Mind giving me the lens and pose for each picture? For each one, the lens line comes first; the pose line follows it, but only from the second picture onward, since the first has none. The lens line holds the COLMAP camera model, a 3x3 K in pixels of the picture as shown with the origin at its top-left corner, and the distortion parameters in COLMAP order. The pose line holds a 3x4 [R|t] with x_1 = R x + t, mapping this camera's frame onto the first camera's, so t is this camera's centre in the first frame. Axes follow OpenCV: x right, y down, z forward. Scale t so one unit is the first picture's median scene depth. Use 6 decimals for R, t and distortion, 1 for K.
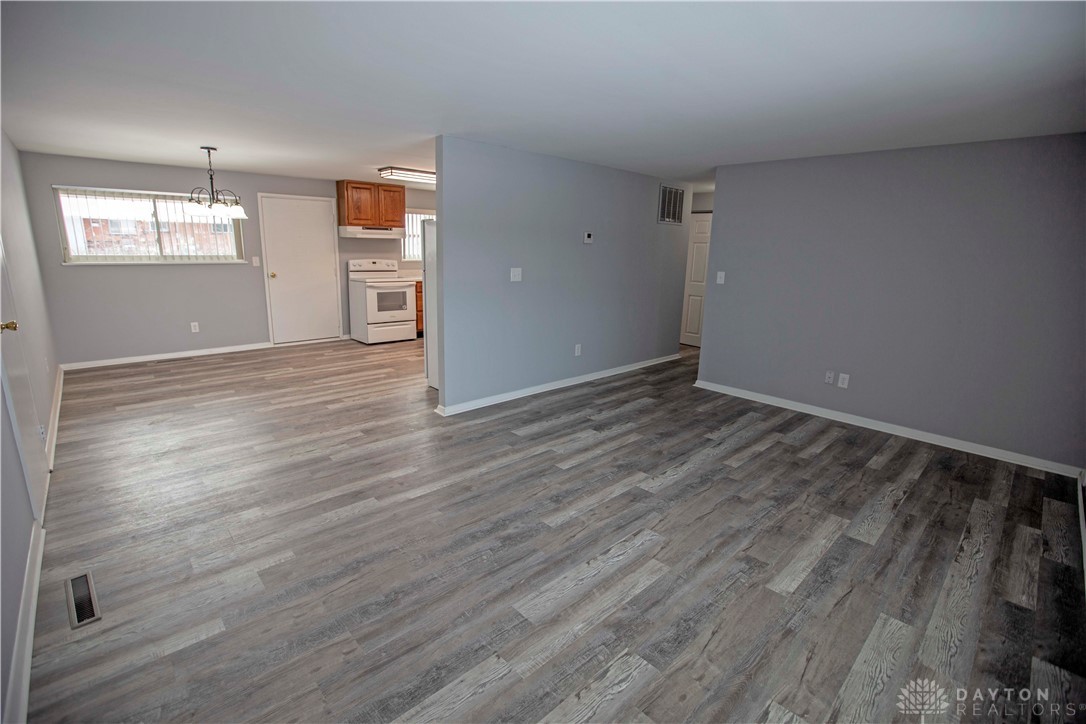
lens RADIAL K [[499.6, 0, 542.3], [0, 499.6, 355.5], [0, 0, 1]] dist [-0.020827, -0.000017]
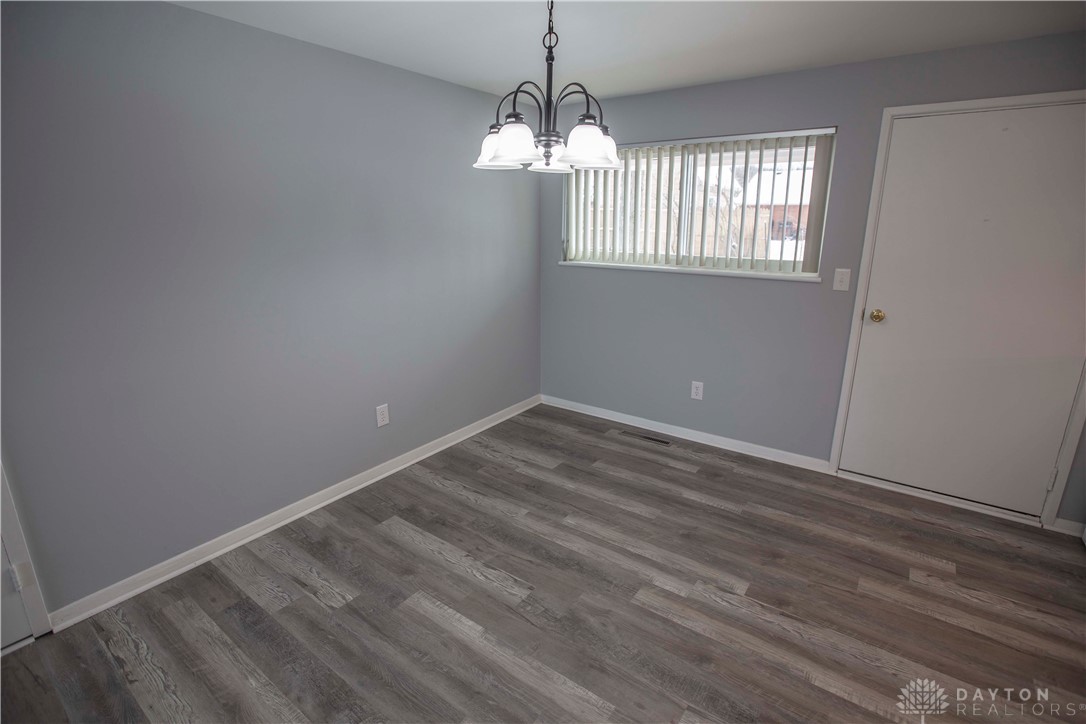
lens RADIAL K [[499.6, 0, 550.9], [0, 499.6, 354.8], [0, 0, 1]] dist [-0.020827, -0.000017]
pose [[0.203290, 0.219613, -0.954171, -0.211671], [-0.219096, 0.960012, 0.174278, -0.149641], [0.954290, 0.173627, 0.243277, 0.683434]]
